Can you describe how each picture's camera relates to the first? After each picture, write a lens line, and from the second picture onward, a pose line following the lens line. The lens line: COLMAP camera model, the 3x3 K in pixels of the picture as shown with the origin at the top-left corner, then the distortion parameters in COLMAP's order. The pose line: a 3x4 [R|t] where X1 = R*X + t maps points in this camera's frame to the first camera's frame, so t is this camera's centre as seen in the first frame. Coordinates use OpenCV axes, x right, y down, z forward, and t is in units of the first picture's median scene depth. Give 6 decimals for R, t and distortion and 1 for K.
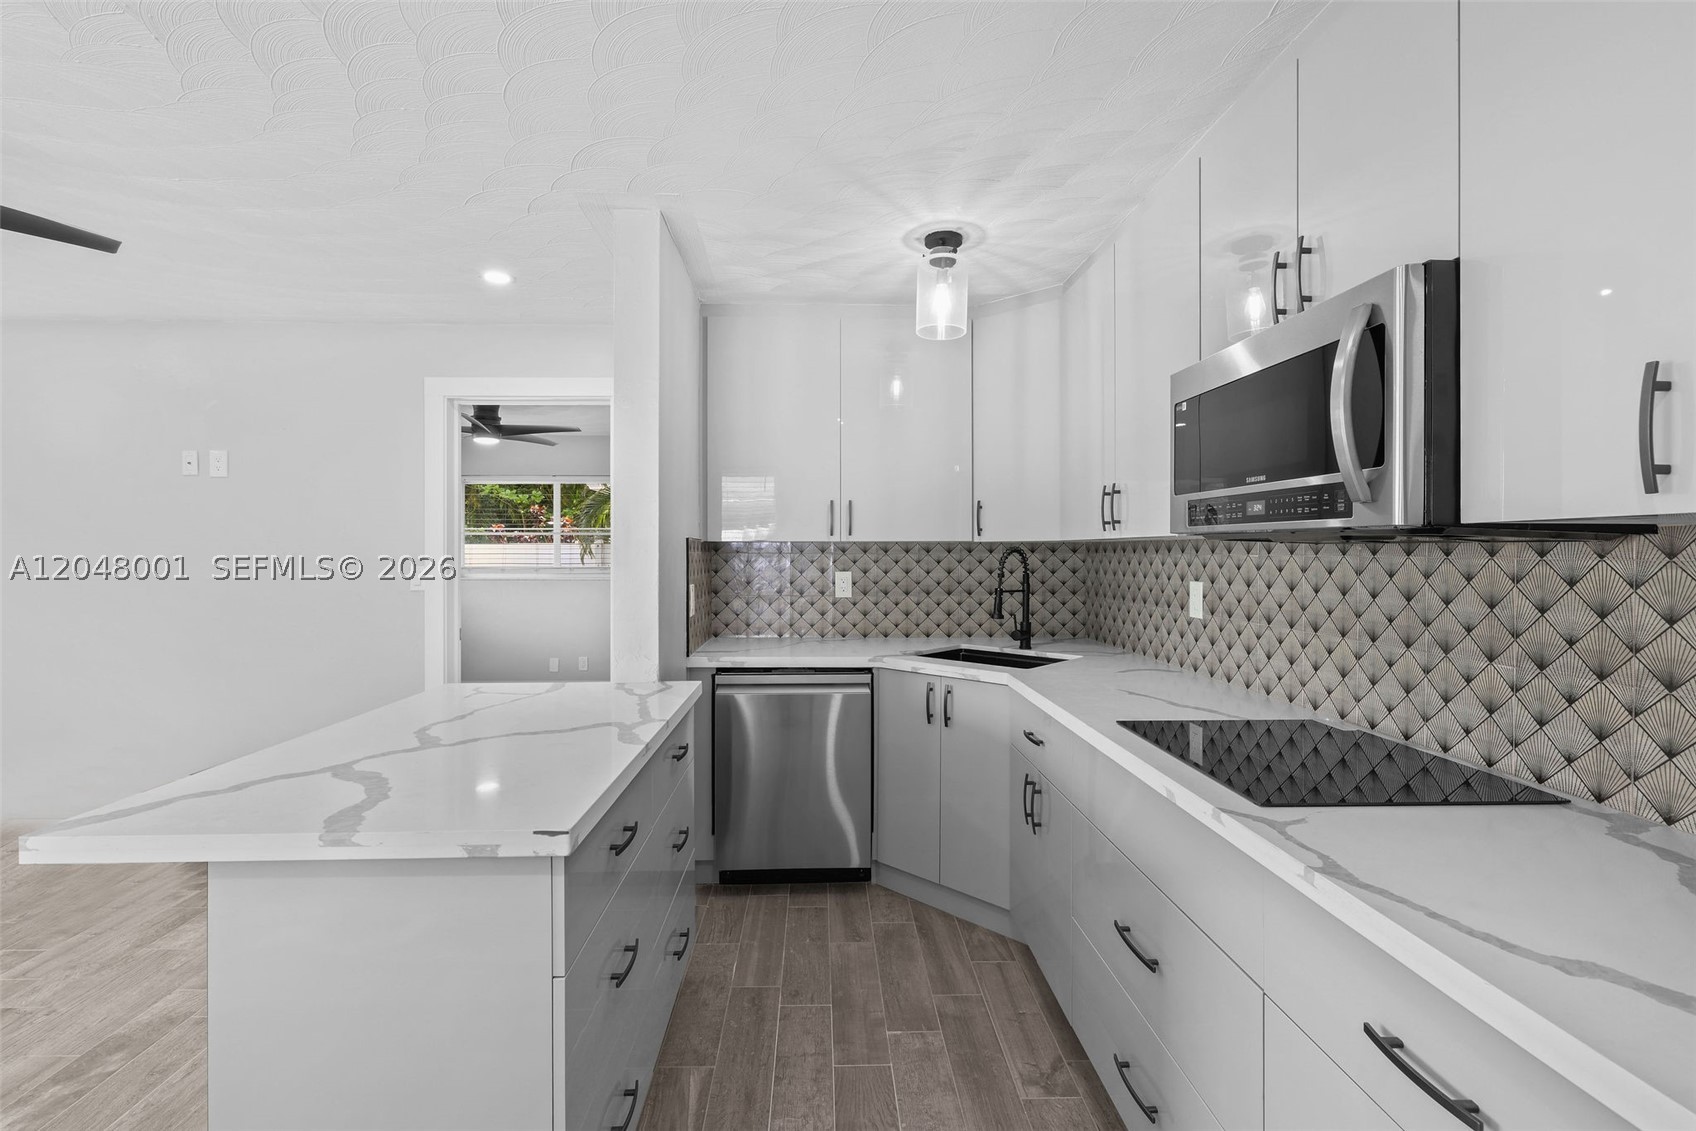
lens RADIAL K [[746.0, 0, 839.1], [0, 746.0, 548.1], [0, 0, 1]] dist [-0.001298, -0.000164]
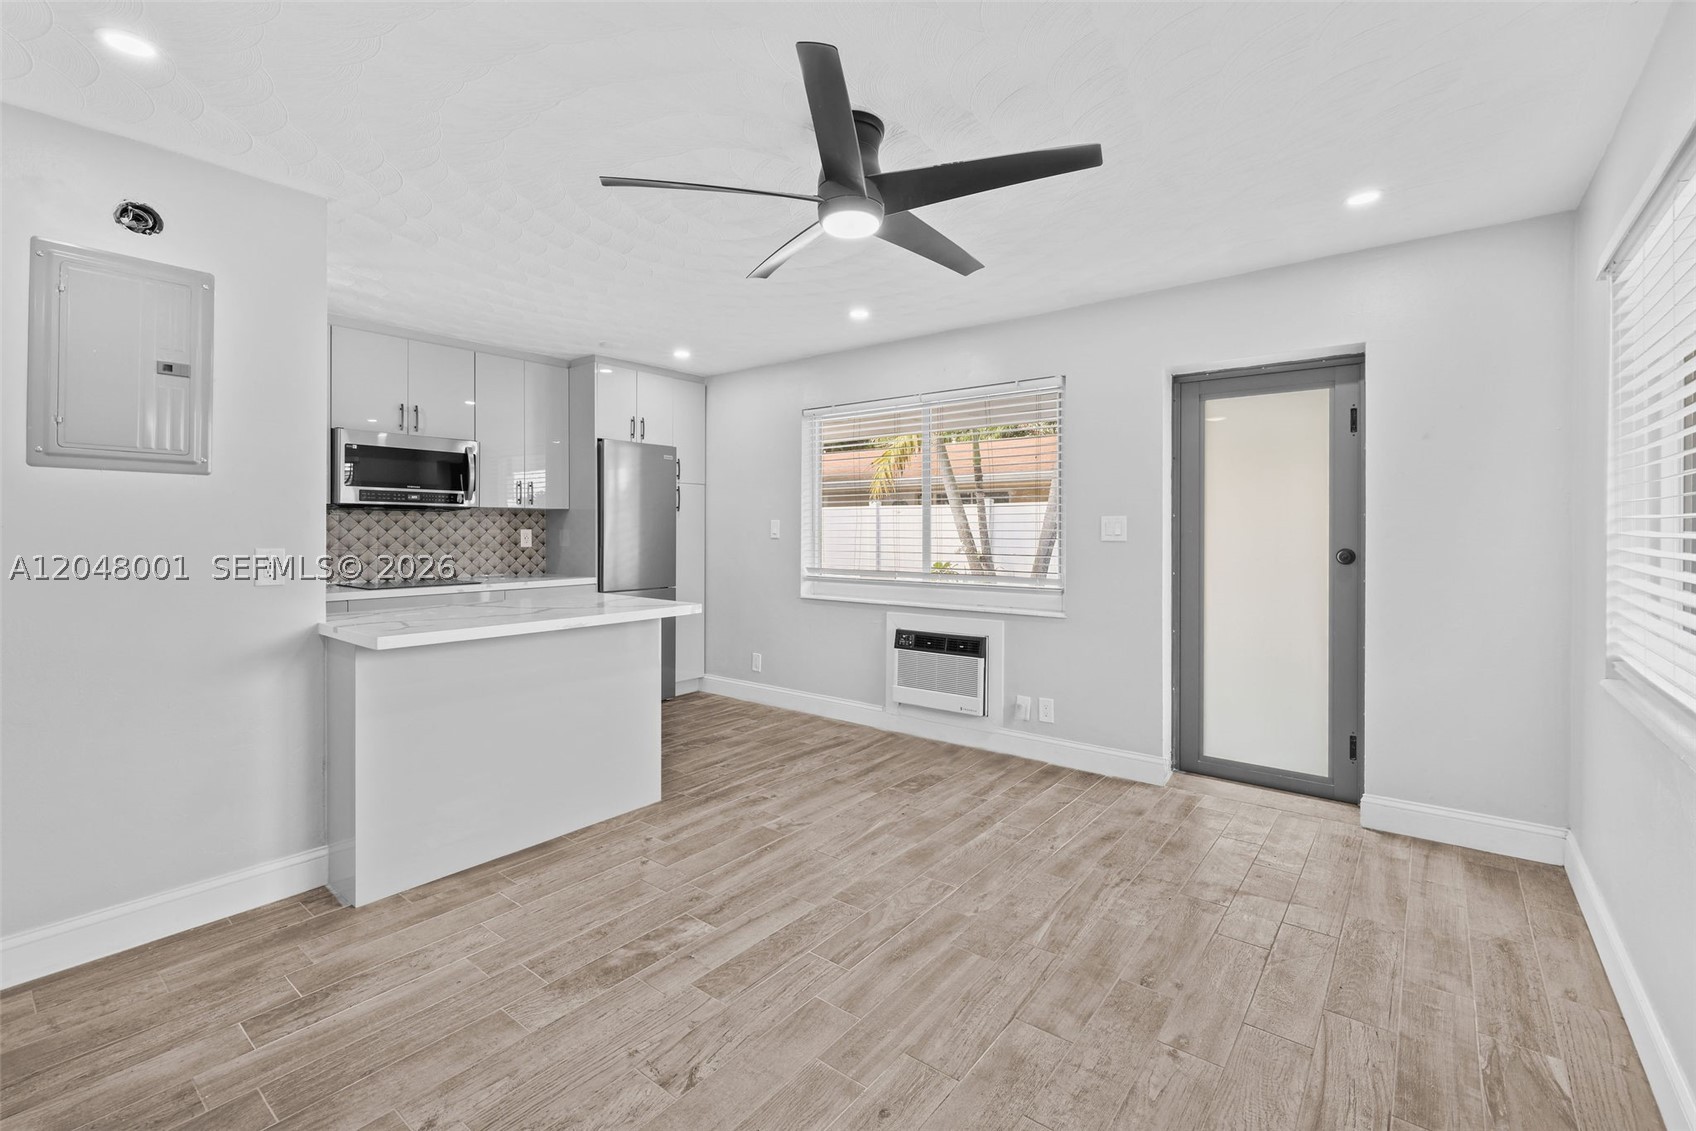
lens RADIAL K [[743.2, 0, 854.7], [0, 743.2, 522.4], [0, 0, 1]] dist [-0.003820, 0.000201]
pose [[-0.770363, 0.003077, 0.637599, -1.565090], [-0.003844, 0.999948, -0.009470, 0.038328], [-0.637595, -0.009746, -0.770310, 1.308097]]
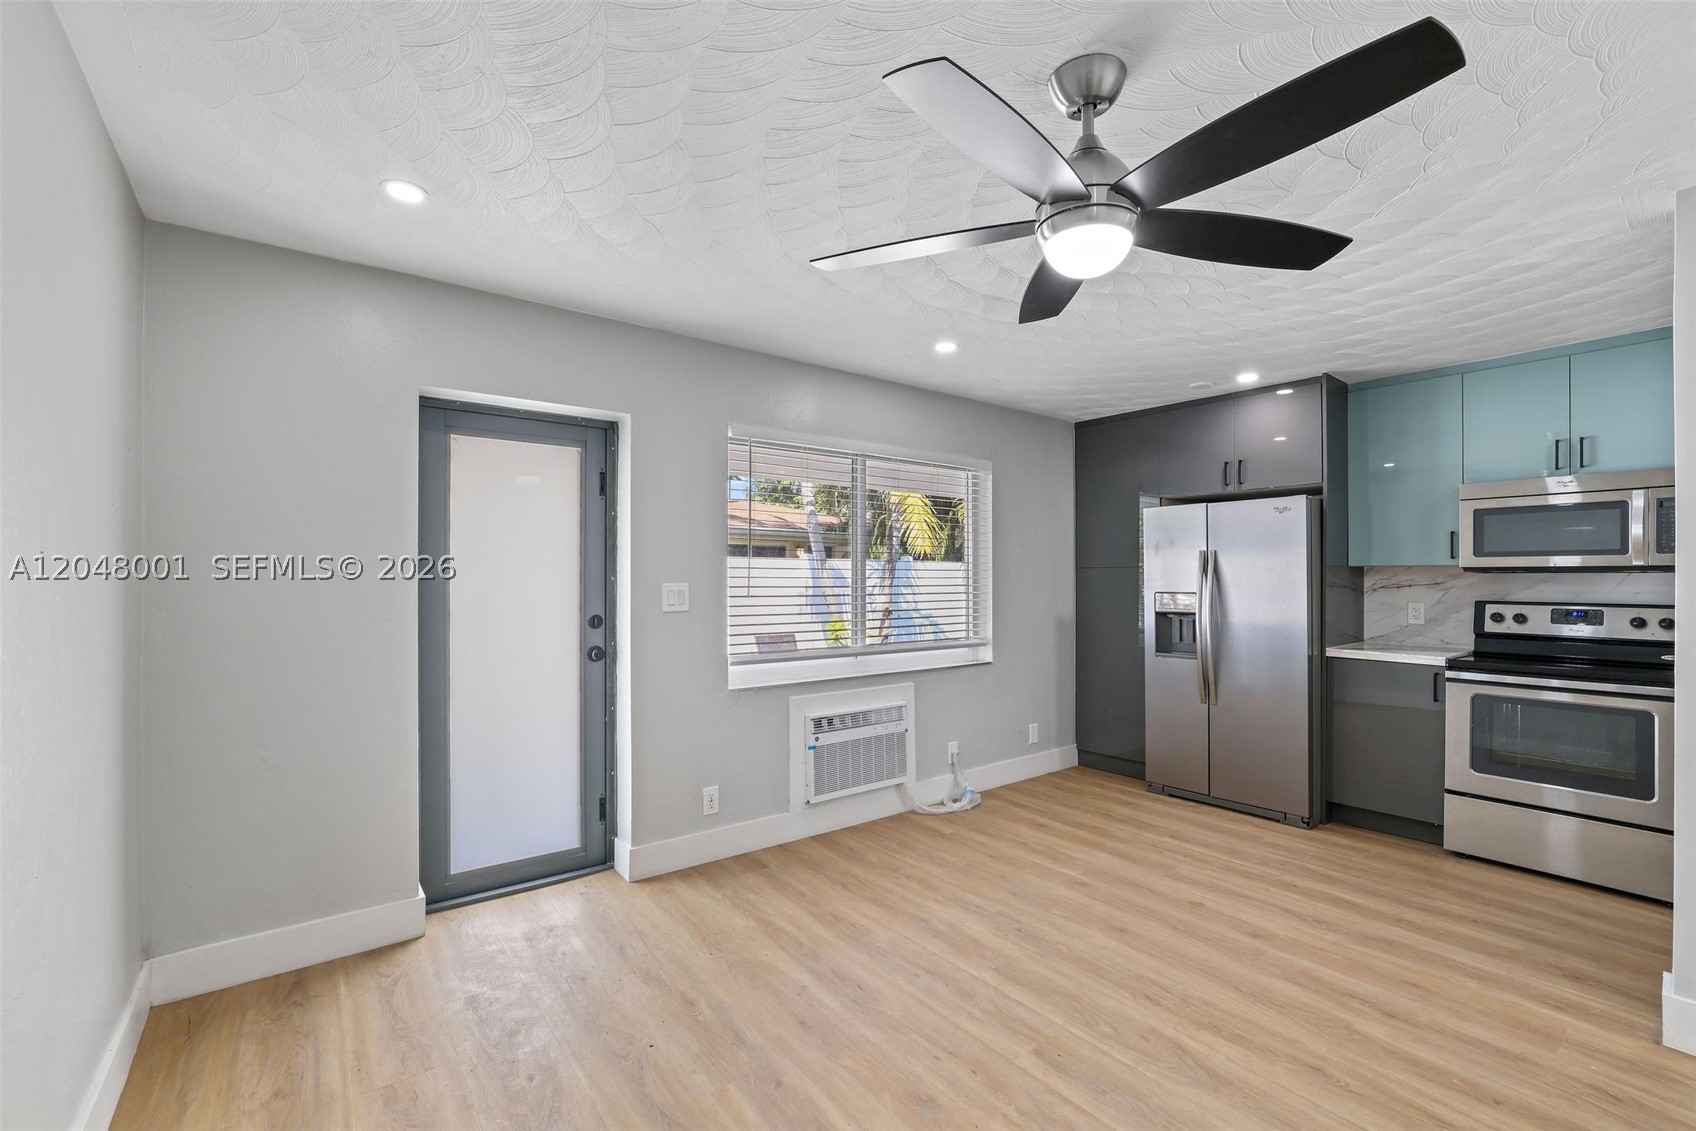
lens RADIAL K [[728.6, 0, 841.6], [0, 728.6, 575.0], [0, 0, 1]] dist [-0.035252, 0.018463]
pose [[-0.810126, -0.004626, -0.586238, -0.969852], [-0.000970, 0.999978, -0.006549, 0.009321], [0.586256, -0.004737, -0.810112, 1.025083]]
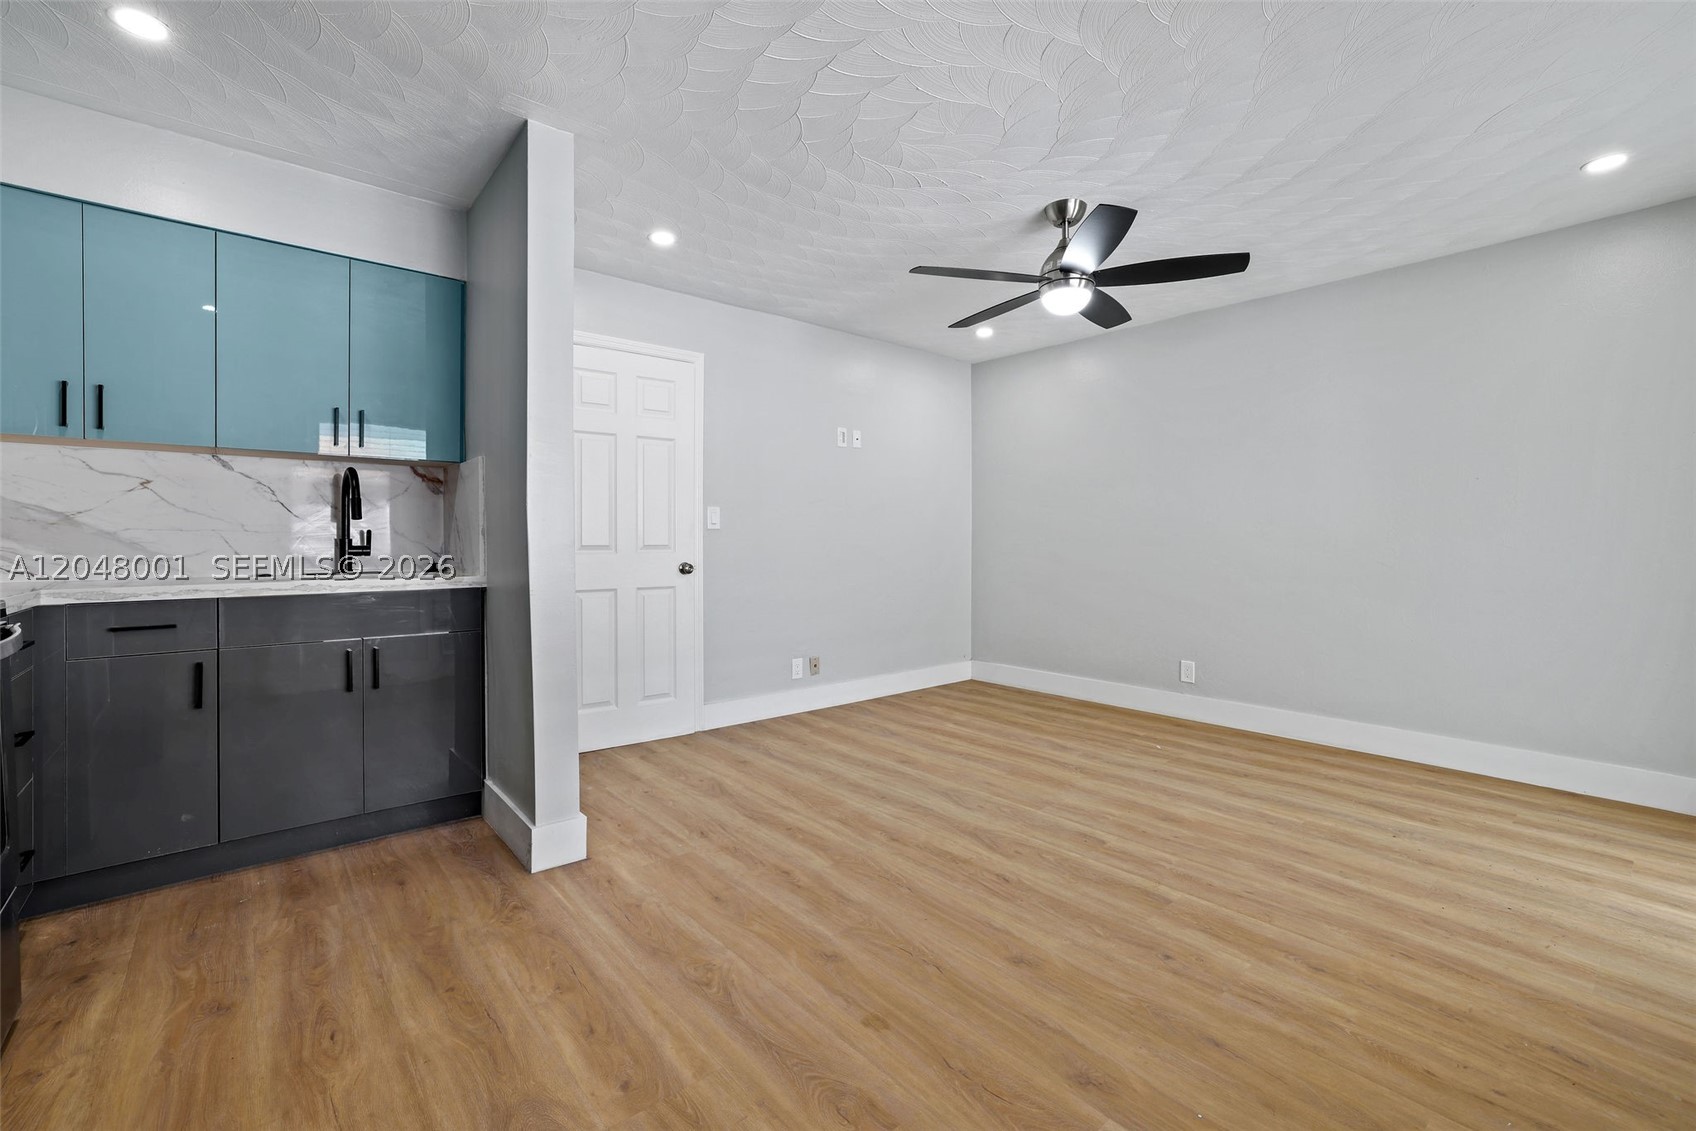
lens RADIAL K [[725.2, 0, 844.8], [0, 725.2, 550.1], [0, 0, 1]] dist [-0.037380, 0.016149]
pose [[0.780430, -0.009046, 0.625178, -2.567535], [-0.003259, 0.999823, 0.018534, 0.104049], [-0.625235, -0.016502, 0.780262, -0.078237]]
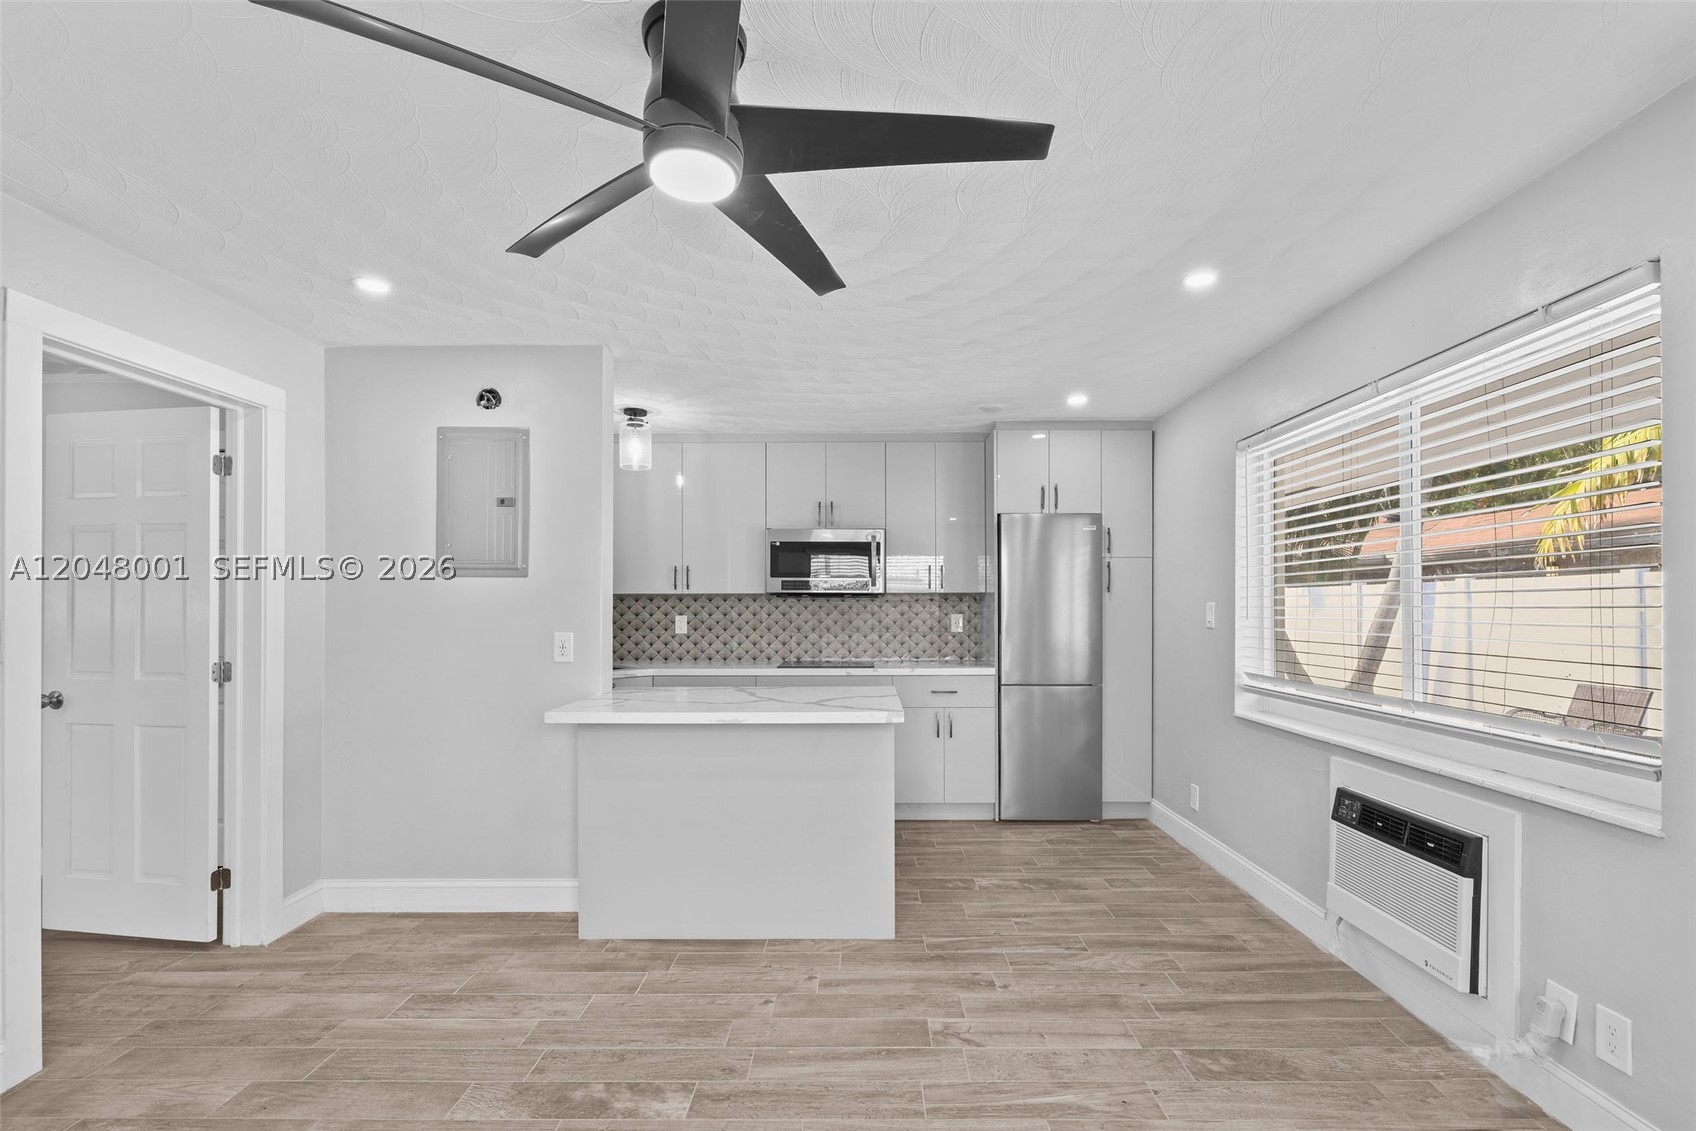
lens RADIAL K [[752.4, 0, 855.0], [0, 752.4, 600.0], [0, 0, 1]] dist [-0.001821, -0.000107]
pose [[0.035216, 0.008557, 0.999343, -1.594430], [-0.000868, 0.999963, -0.008532, 0.021007], [-0.999379, -0.000567, 0.035222, 0.478284]]
